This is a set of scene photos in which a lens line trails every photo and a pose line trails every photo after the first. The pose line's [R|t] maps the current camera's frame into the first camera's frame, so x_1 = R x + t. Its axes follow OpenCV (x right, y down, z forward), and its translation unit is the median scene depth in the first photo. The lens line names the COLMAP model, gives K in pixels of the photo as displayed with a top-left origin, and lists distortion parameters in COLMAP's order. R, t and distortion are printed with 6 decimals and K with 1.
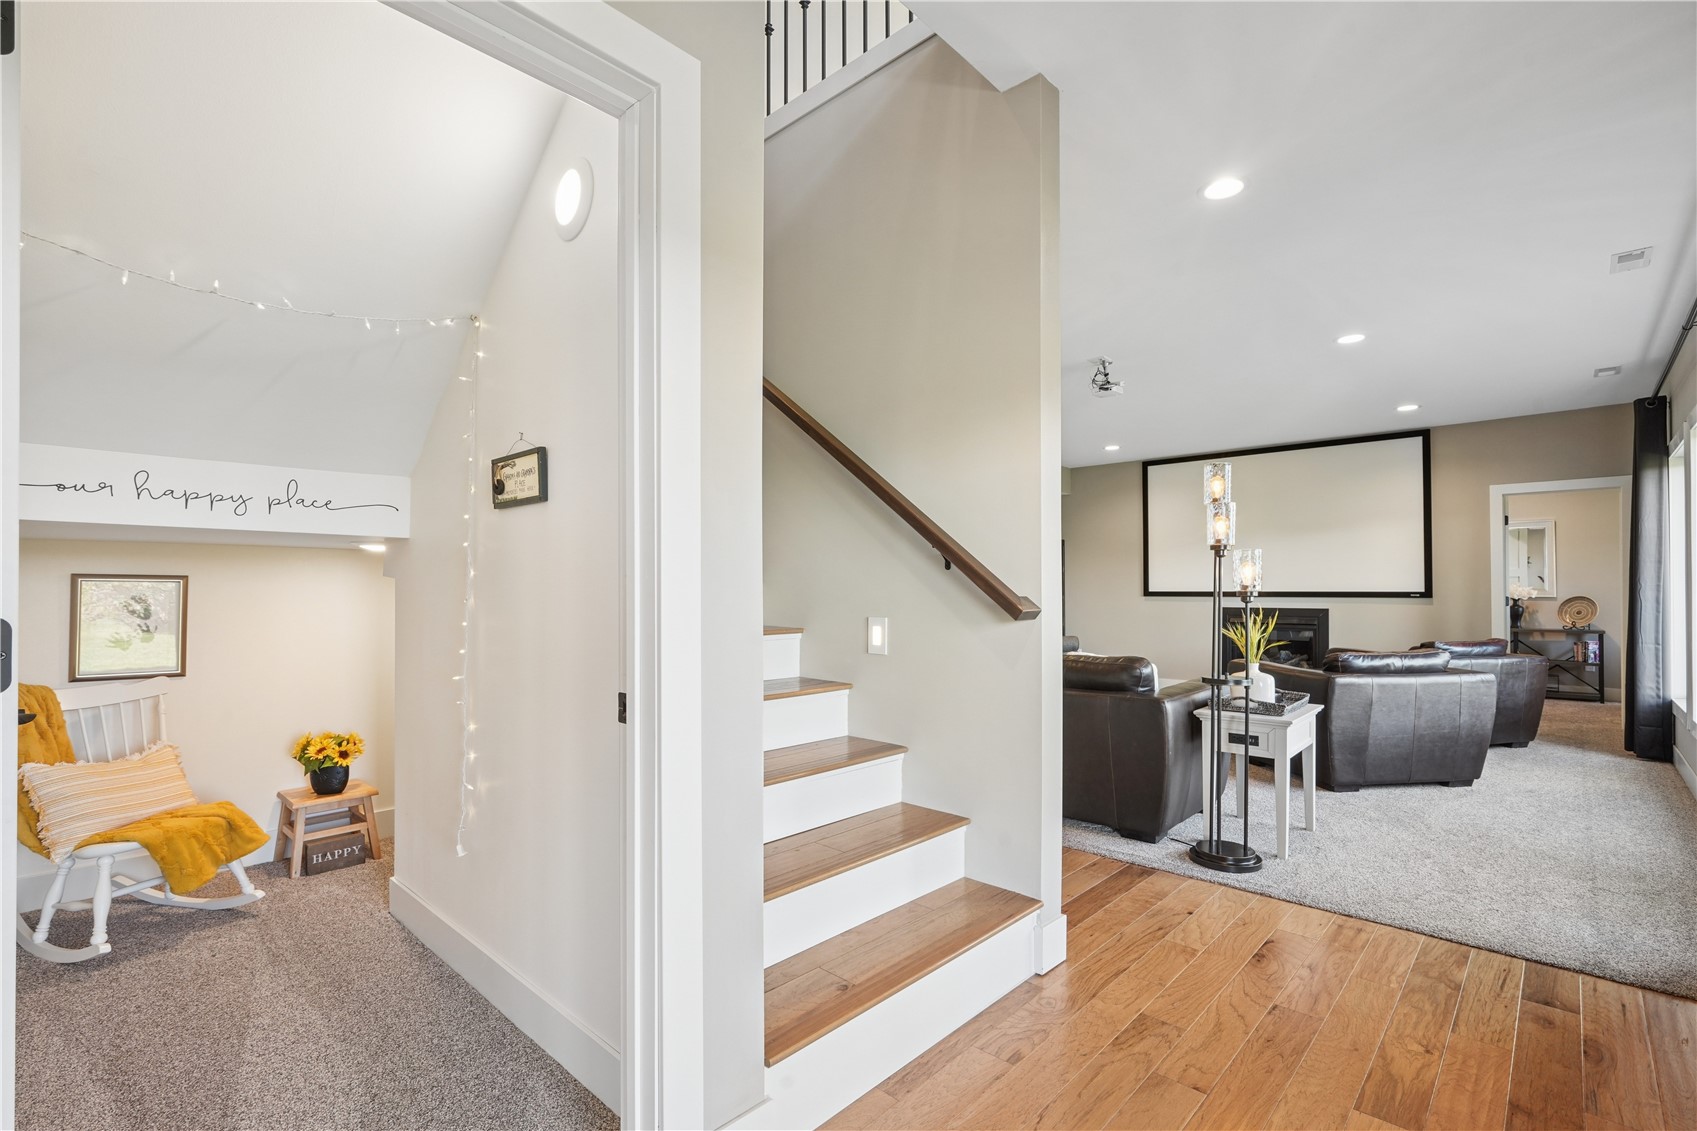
lens RADIAL K [[776.5, 0, 852.0], [0, 776.5, 579.4], [0, 0, 1]] dist [-0.001096, -0.001112]
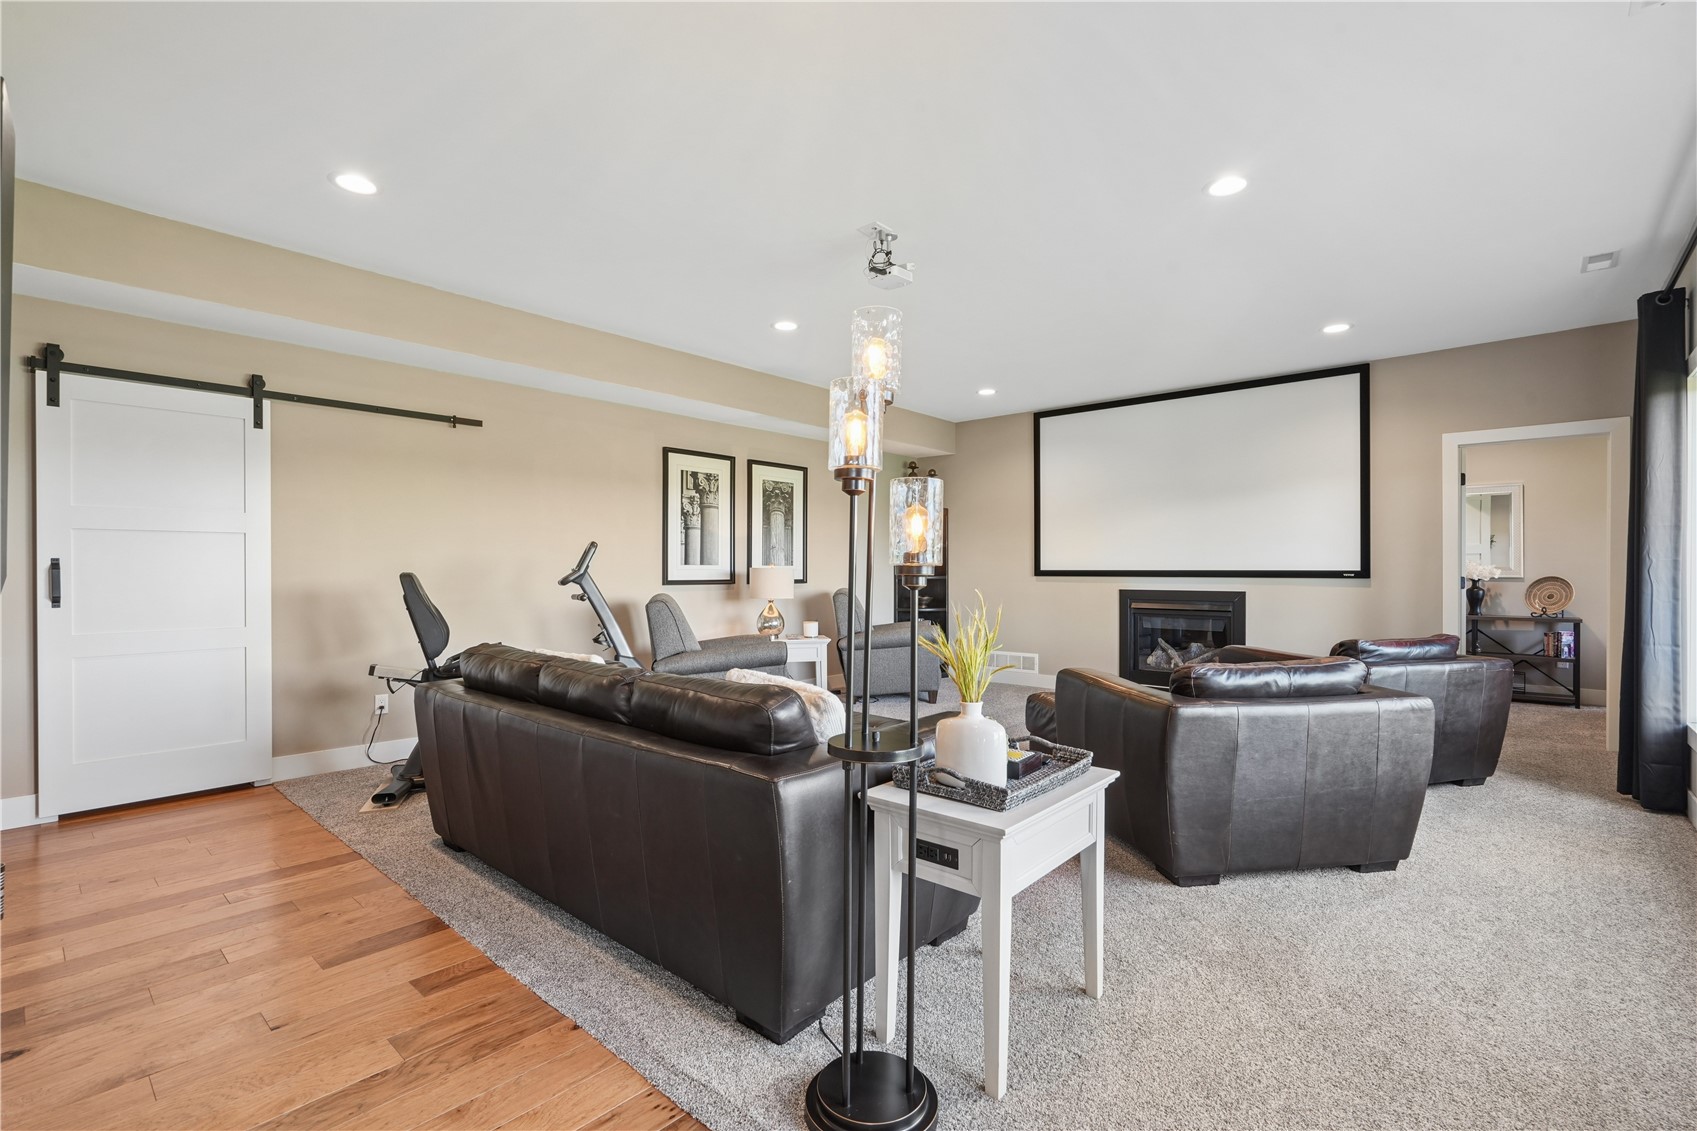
lens RADIAL K [[776.5, 0, 847.2], [0, 776.5, 570.1], [0, 0, 1]] dist [-0.001096, -0.001112]
pose [[0.999748, 0.001144, 0.022407, 0.256419], [-0.001457, 0.999901, 0.013995, 0.006474], [-0.022389, -0.014025, 0.999651, 0.288086]]
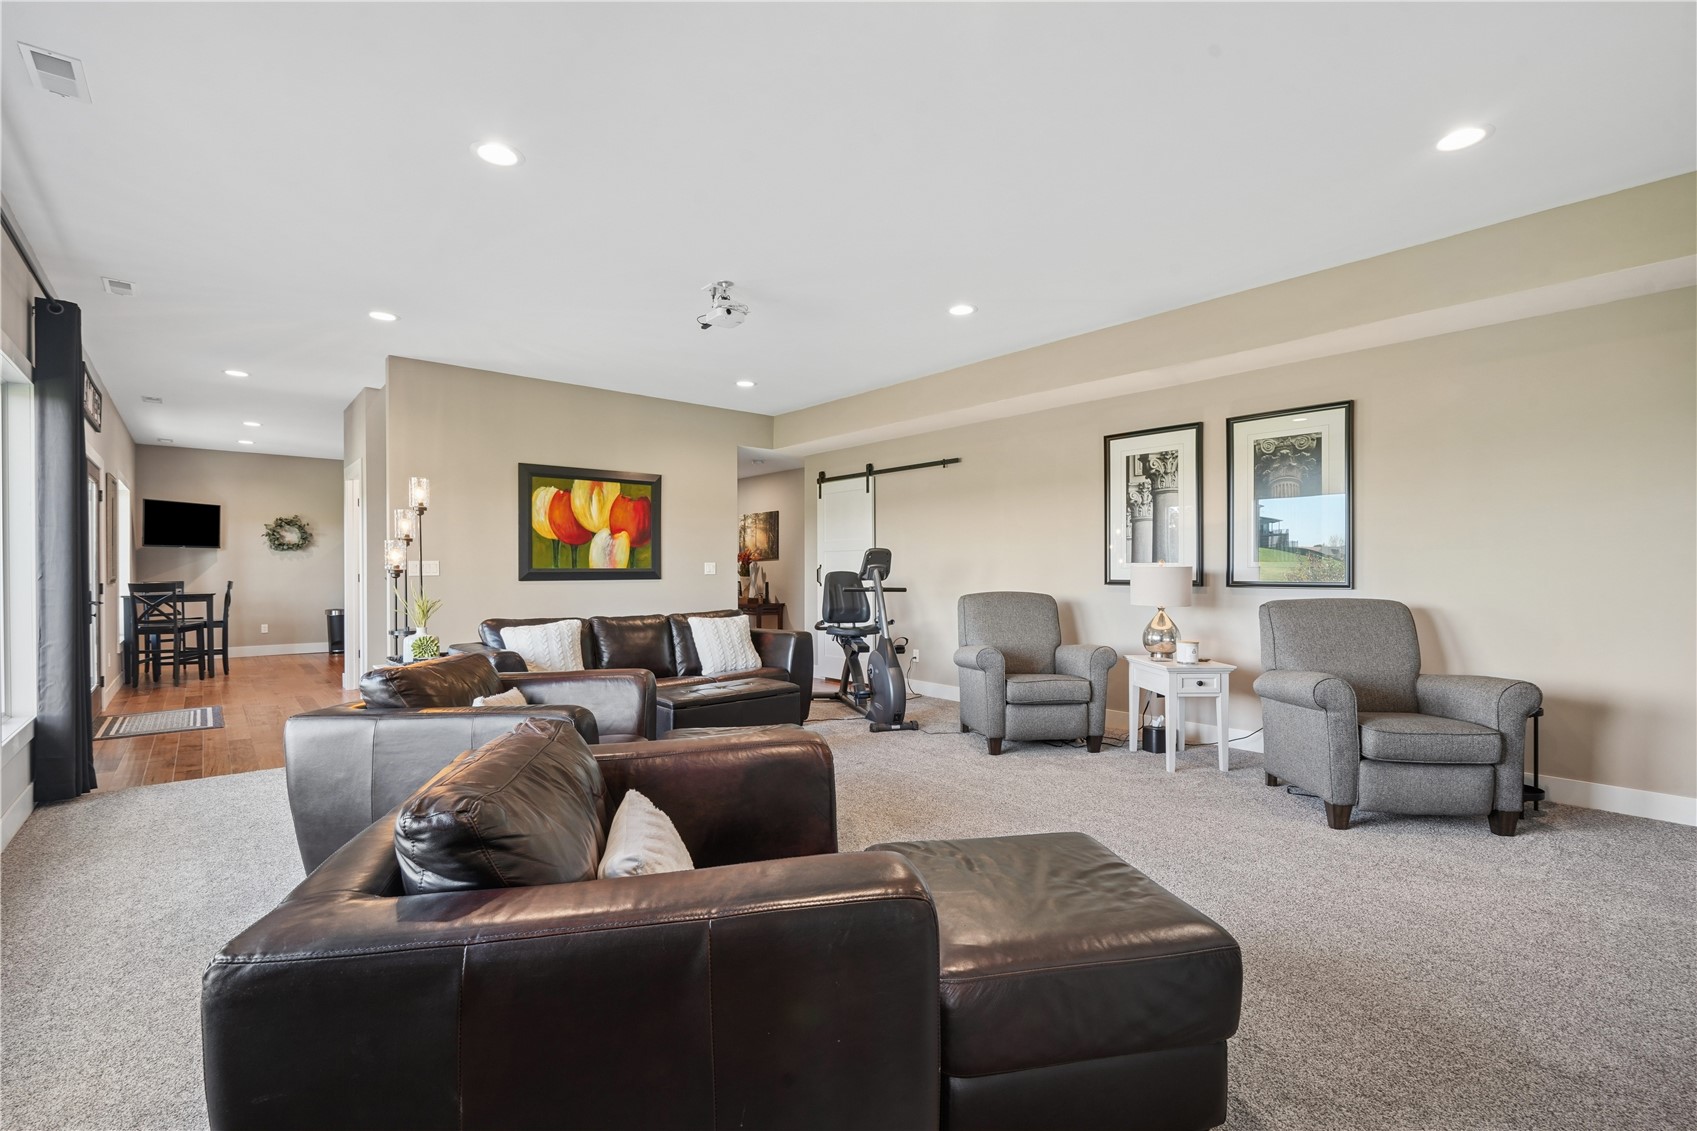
lens RADIAL K [[776.5, 0, 854.4], [0, 776.5, 575.7], [0, 0, 1]] dist [-0.001096, -0.001112]
pose [[-0.105127, 0.006666, -0.994436, 0.825266], [0.019179, 0.999805, 0.004675, 0.016018], [0.994274, -0.018581, -0.105235, 0.903810]]
